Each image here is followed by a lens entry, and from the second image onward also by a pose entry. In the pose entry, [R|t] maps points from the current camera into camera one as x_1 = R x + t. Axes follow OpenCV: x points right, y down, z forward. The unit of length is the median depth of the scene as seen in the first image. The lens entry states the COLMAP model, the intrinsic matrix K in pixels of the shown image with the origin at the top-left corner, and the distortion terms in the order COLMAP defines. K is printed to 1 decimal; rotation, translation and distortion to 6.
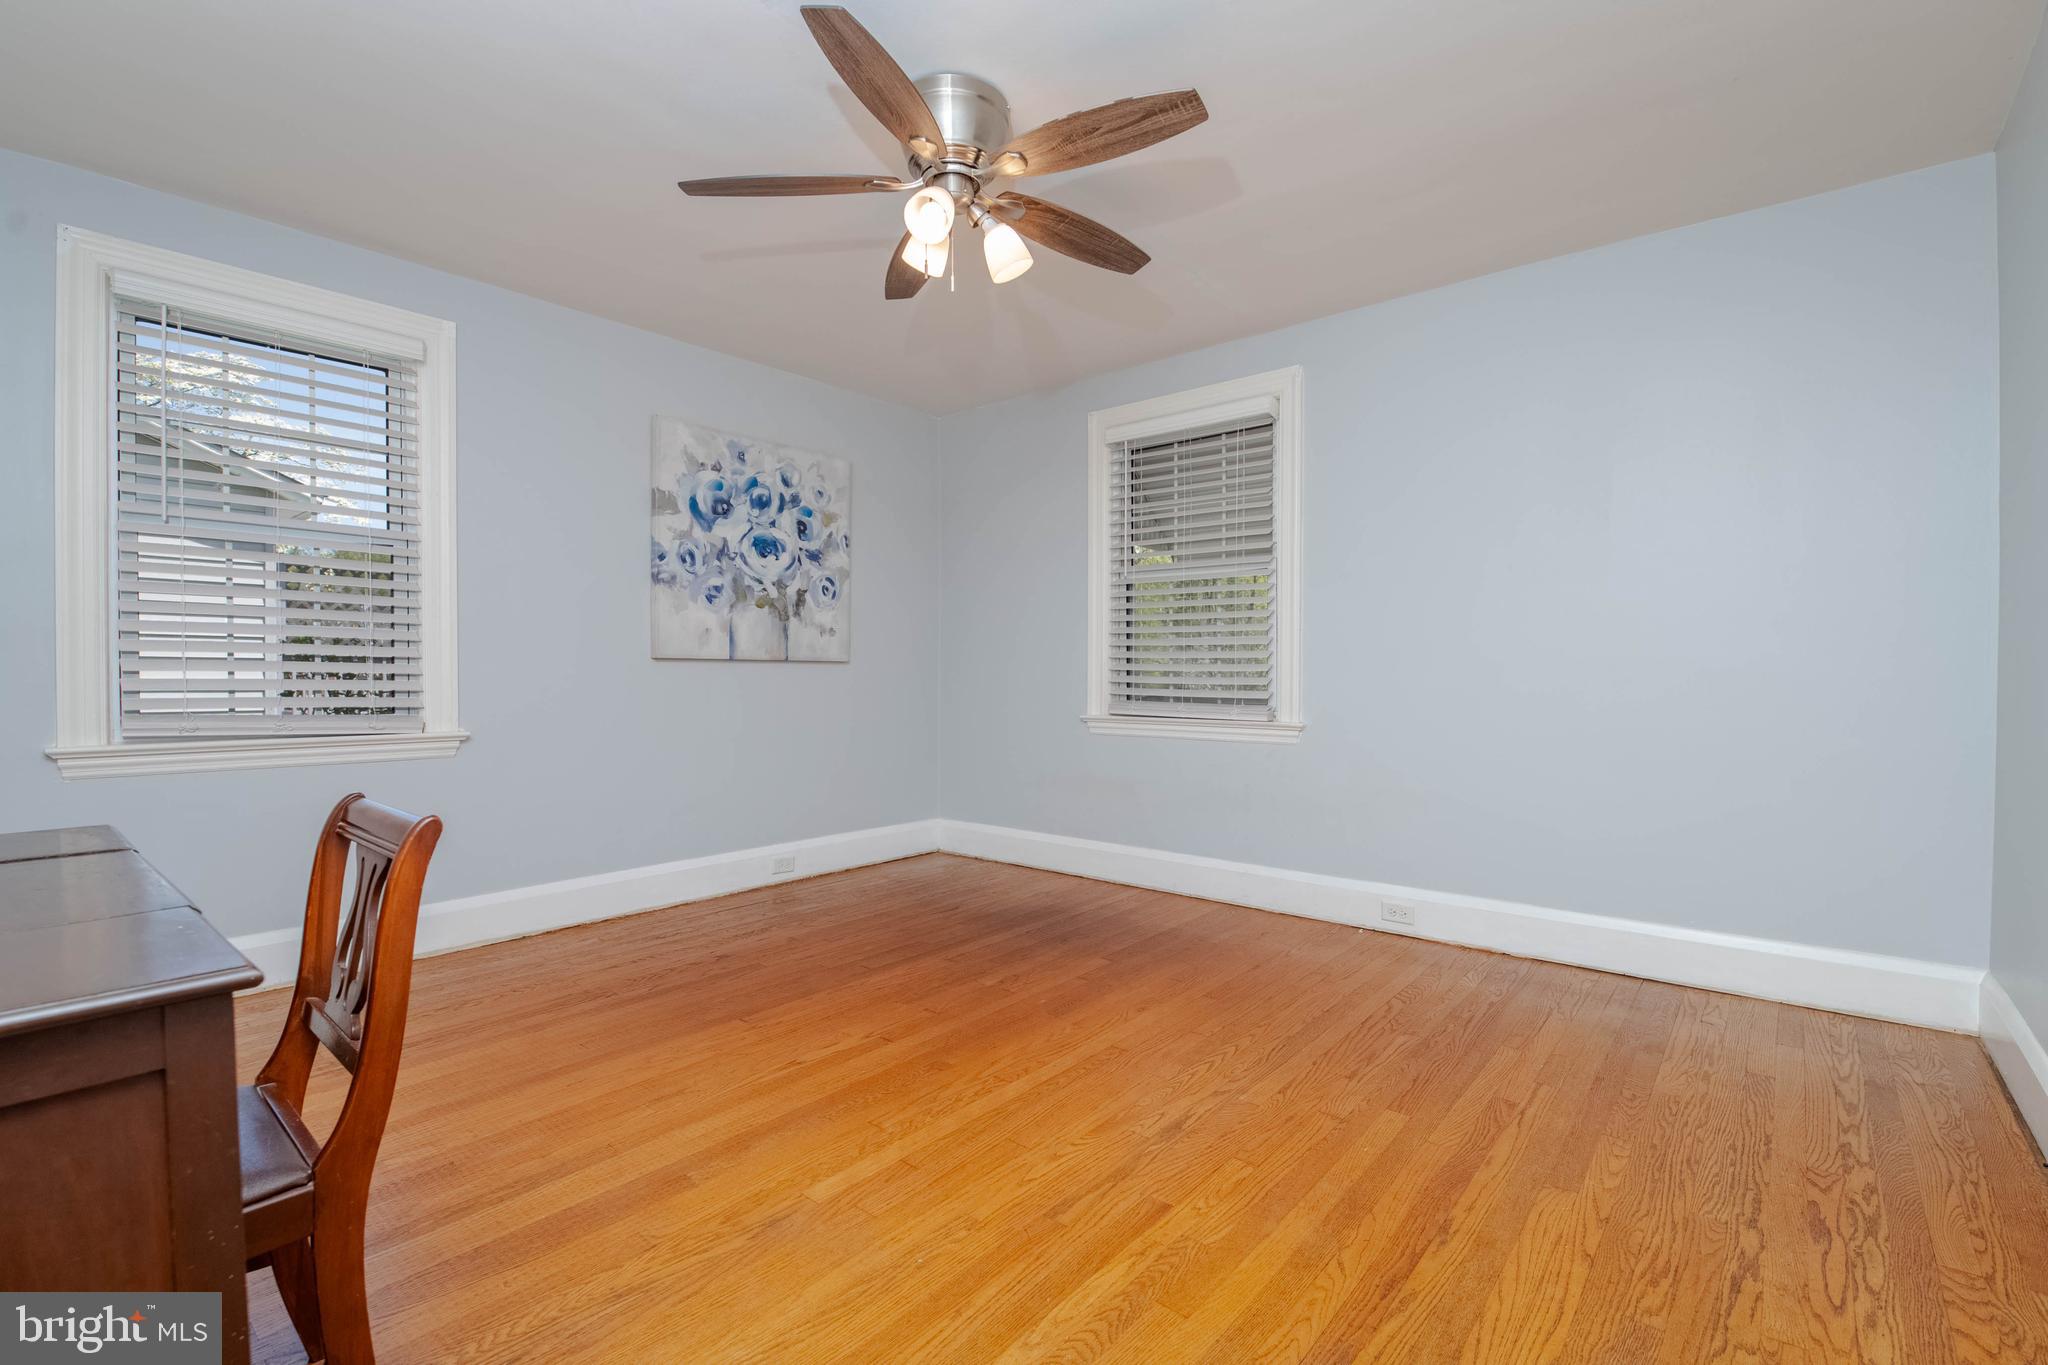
lens RADIAL K [[908.5, 0, 1041.6], [0, 908.5, 681.8], [0, 0, 1]] dist [-0.005048, -0.000396]
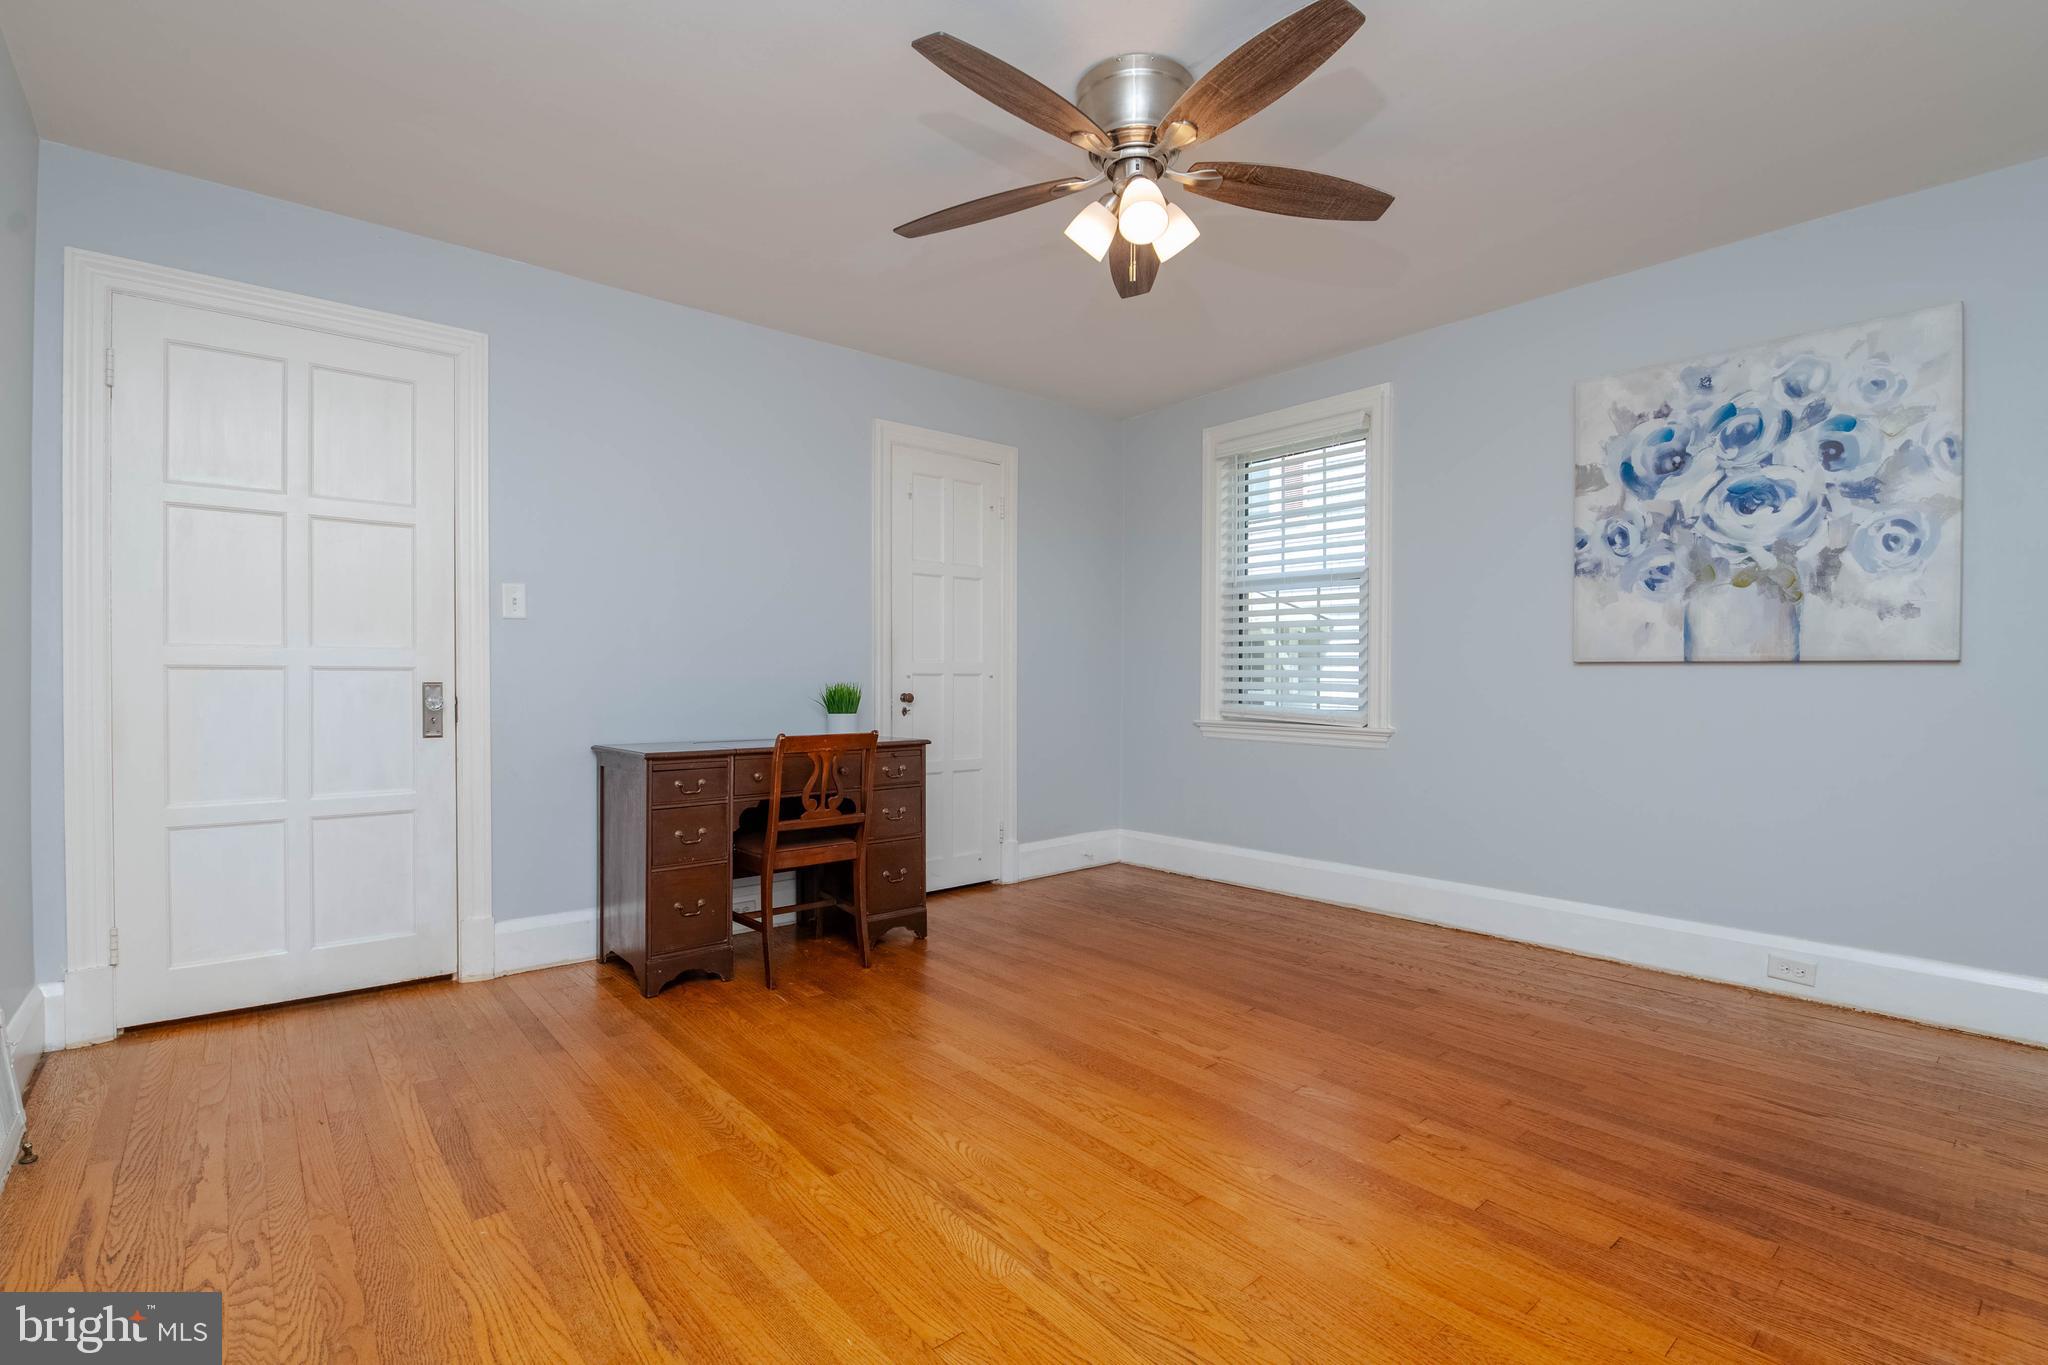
lens RADIAL K [[938.0, 0, 1034.5], [0, 938.0, 681.3], [0, 0, 1]] dist [-0.003291, -0.000612]
pose [[-0.166616, 0.003600, -0.986015, 0.530333], [-0.012740, 0.999902, 0.005804, -0.006369], [0.985940, 0.013529, -0.166554, 0.629591]]
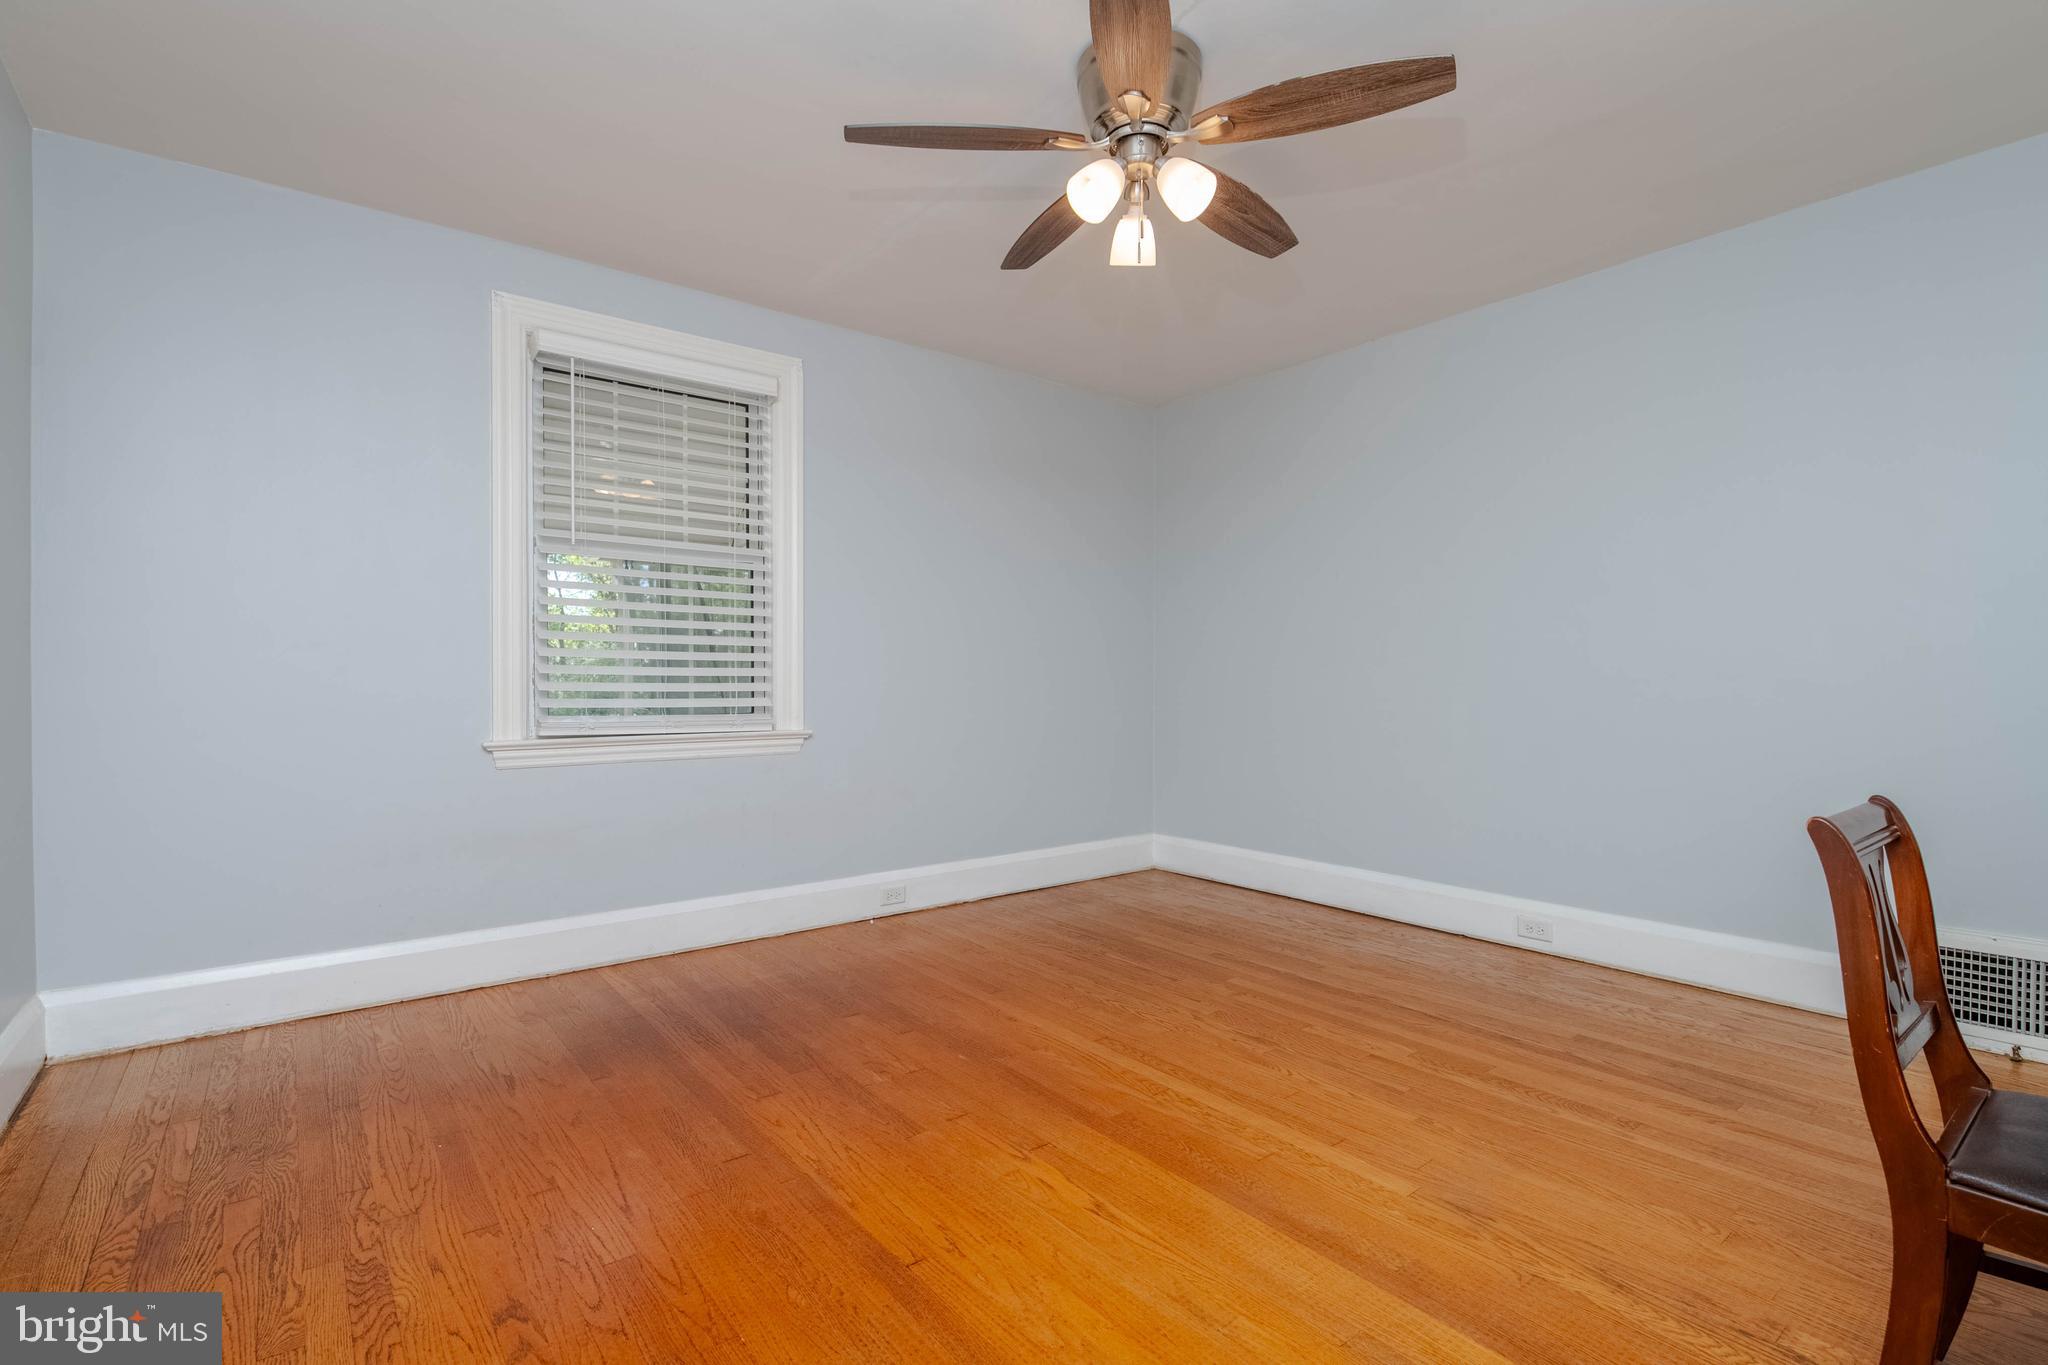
lens RADIAL K [[938.0, 0, 1031.9], [0, 938.0, 676.6], [0, 0, 1]] dist [-0.003291, -0.000612]
pose [[0.205869, 0.002296, 0.978577, -0.619301], [0.011149, 0.999927, -0.004692, -0.003448], [-0.978516, 0.011876, 0.205828, 0.539430]]
